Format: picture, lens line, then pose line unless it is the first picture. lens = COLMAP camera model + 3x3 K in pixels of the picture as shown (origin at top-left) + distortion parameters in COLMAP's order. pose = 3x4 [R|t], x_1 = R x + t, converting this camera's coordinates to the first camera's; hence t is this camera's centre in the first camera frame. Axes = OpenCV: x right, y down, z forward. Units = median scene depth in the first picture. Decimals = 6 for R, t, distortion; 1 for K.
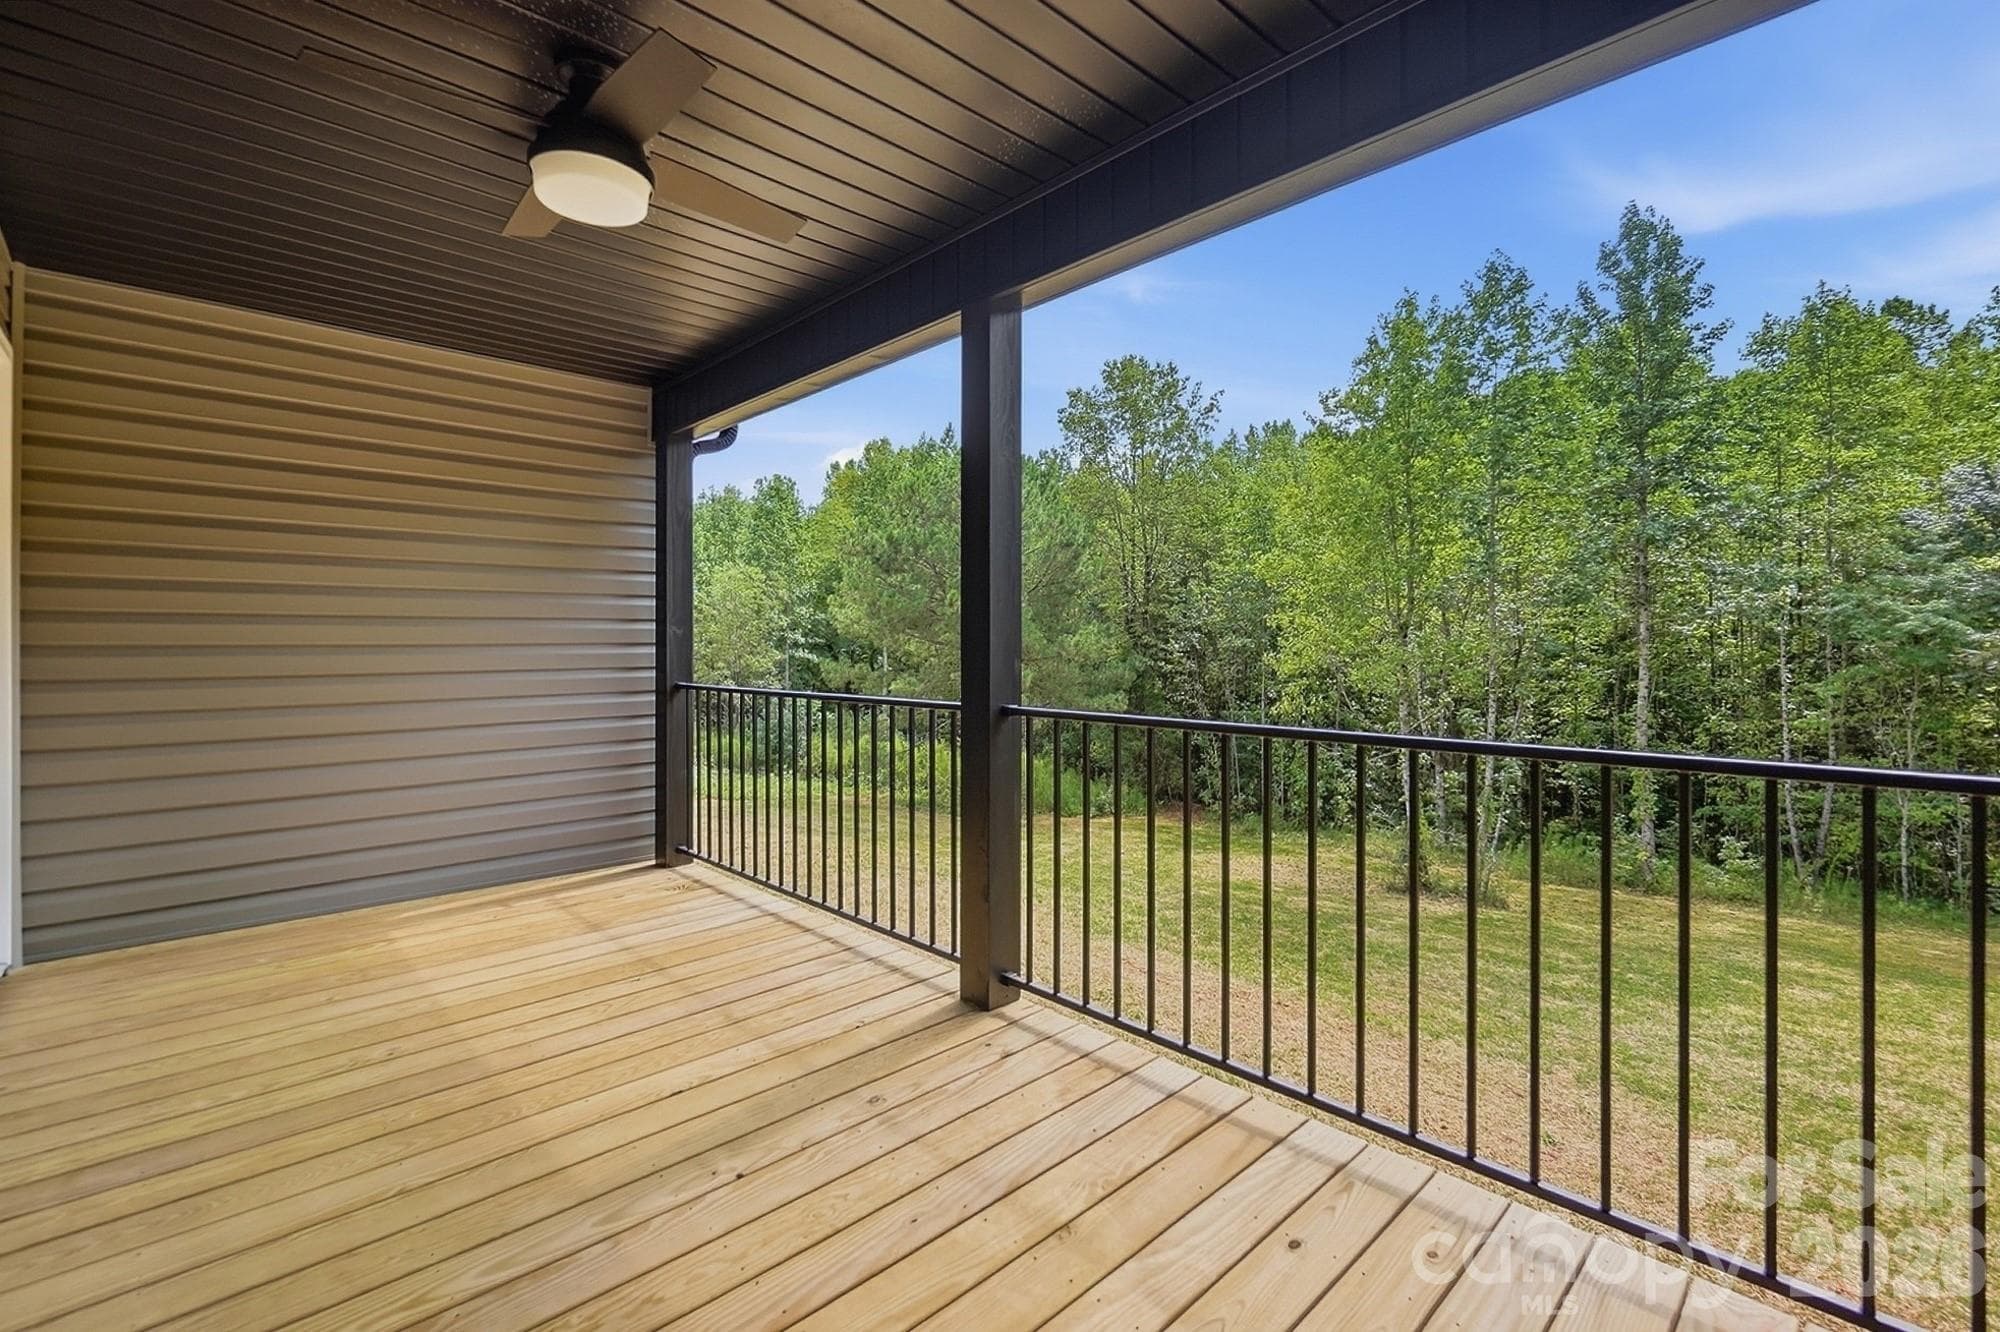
lens RADIAL K [[869.6, 0, 990.3], [0, 869.6, 672.8], [0, 0, 1]] dist [-0.003296, -0.000321]
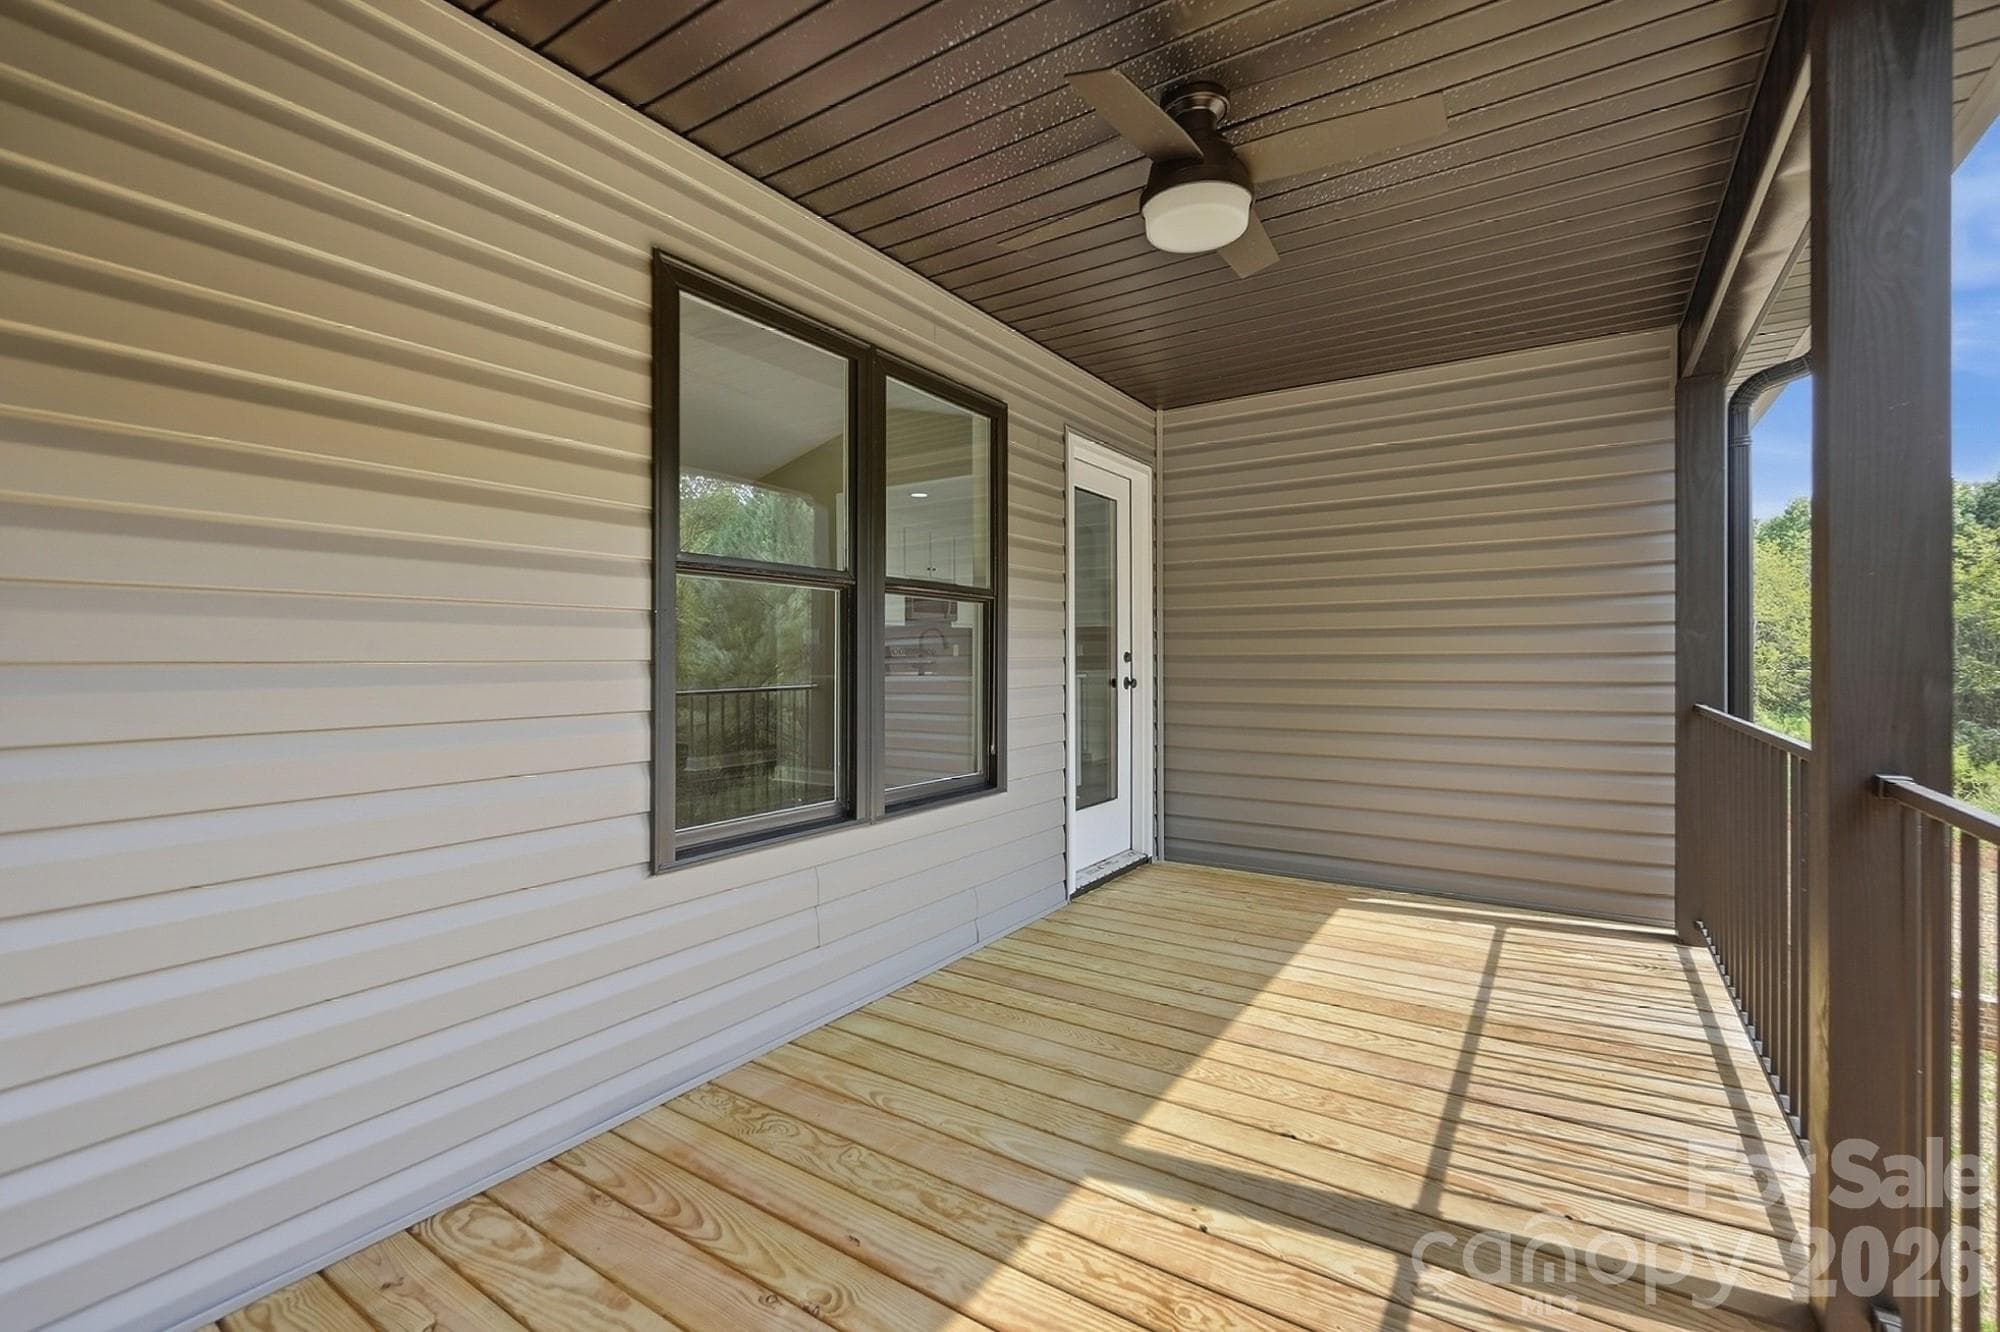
lens RADIAL K [[869.6, 0, 1002.7], [0, 869.6, 664.5], [0, 0, 1]] dist [-0.003296, -0.000321]
pose [[0.227330, 0.005533, -0.973802, 0.387115], [-0.026258, 0.999655, -0.000450, -0.008352], [0.973464, 0.025672, 0.227397, 0.397242]]
